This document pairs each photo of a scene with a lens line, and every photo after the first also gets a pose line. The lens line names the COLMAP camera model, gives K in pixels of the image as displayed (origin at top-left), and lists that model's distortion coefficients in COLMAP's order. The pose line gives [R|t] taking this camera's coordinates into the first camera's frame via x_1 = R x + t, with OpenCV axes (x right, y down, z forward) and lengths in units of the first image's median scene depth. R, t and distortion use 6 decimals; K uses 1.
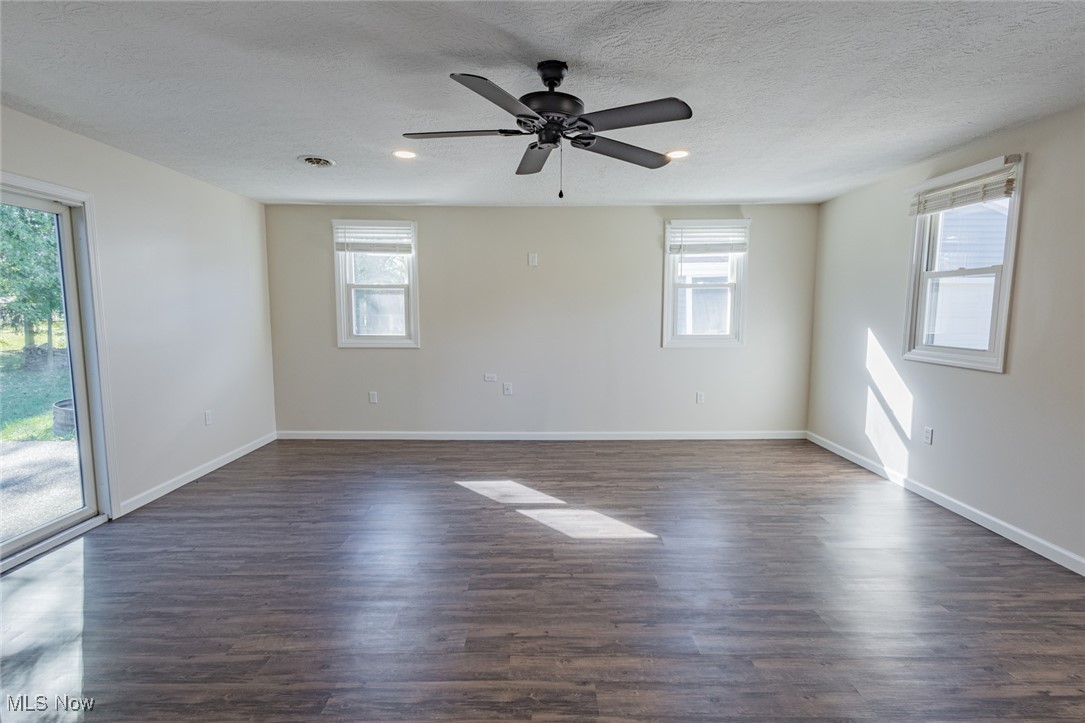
lens RADIAL K [[503.7, 0, 542.5], [0, 503.7, 361.5], [0, 0, 1]] dist [0.013378, -0.000321]
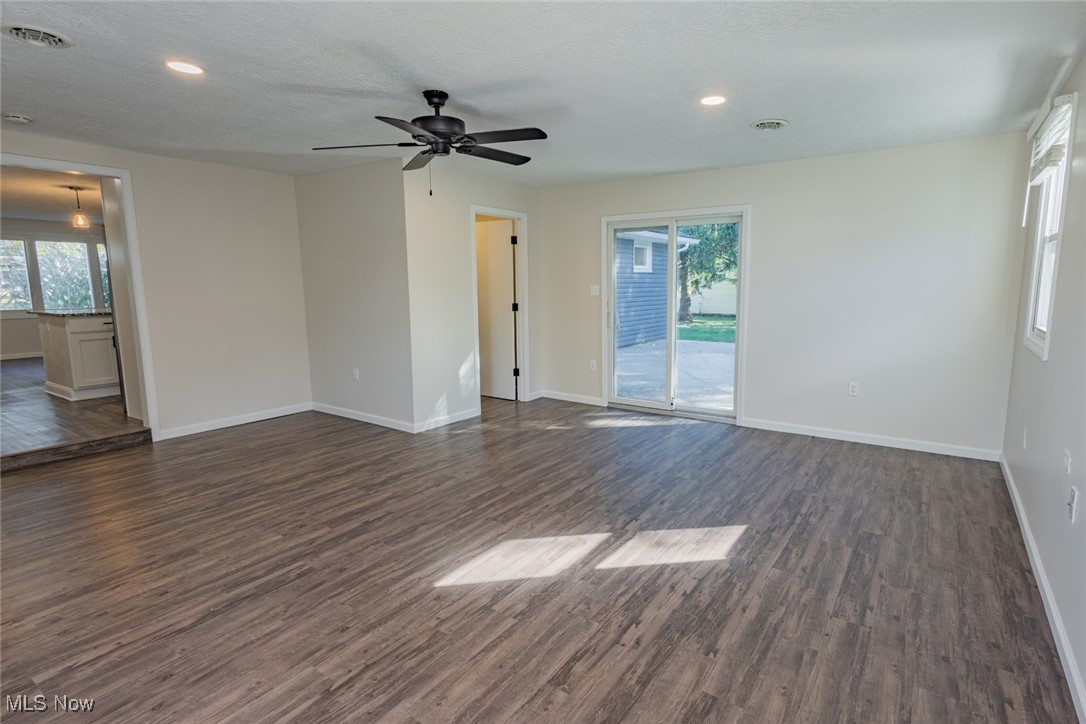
lens RADIAL K [[524.8, 0, 591.7], [0, 524.8, 351.0], [0, 0, 1]] dist [0.016794, -0.000047]
pose [[-0.535253, 0.106813, -0.837911, 0.649227], [-0.084374, 0.980251, 0.178855, -0.142884], [0.840467, 0.166430, -0.515671, 1.374177]]
